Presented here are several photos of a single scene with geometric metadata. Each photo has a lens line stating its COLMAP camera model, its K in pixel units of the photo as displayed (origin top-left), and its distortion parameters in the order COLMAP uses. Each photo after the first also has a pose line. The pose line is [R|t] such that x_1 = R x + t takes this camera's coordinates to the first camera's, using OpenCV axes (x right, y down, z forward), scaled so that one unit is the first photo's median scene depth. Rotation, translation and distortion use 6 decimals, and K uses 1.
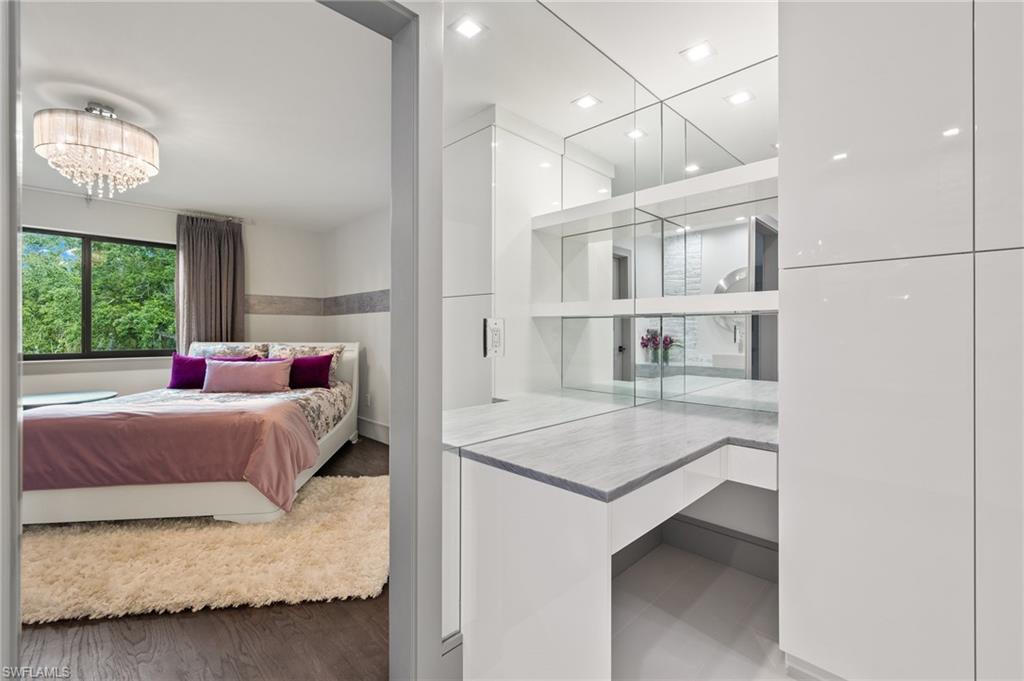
lens RADIAL K [[442.2, 0, 511.5], [0, 442.2, 337.6], [0, 0, 1]] dist [-0.001050, 0.000472]
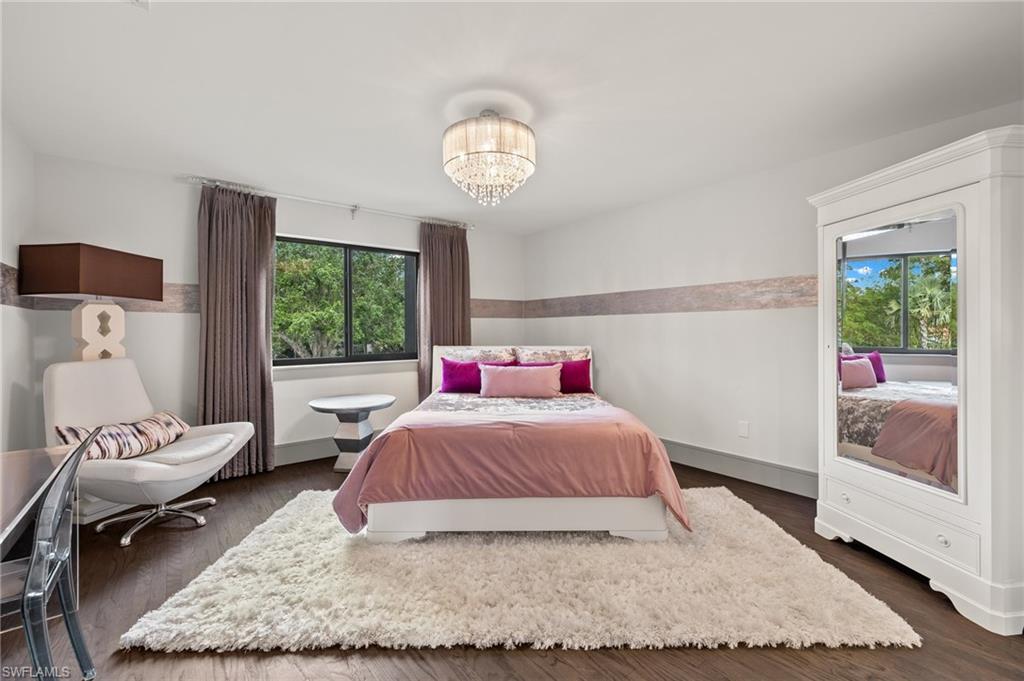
lens RADIAL K [[442.2, 0, 514.0], [0, 442.2, 336.8], [0, 0, 1]] dist [-0.001050, 0.000472]
pose [[0.990840, -0.006303, -0.134896, -0.491476], [0.006598, 0.999977, 0.001734, -0.015253], [0.134882, -0.002608, 0.990858, 0.014160]]
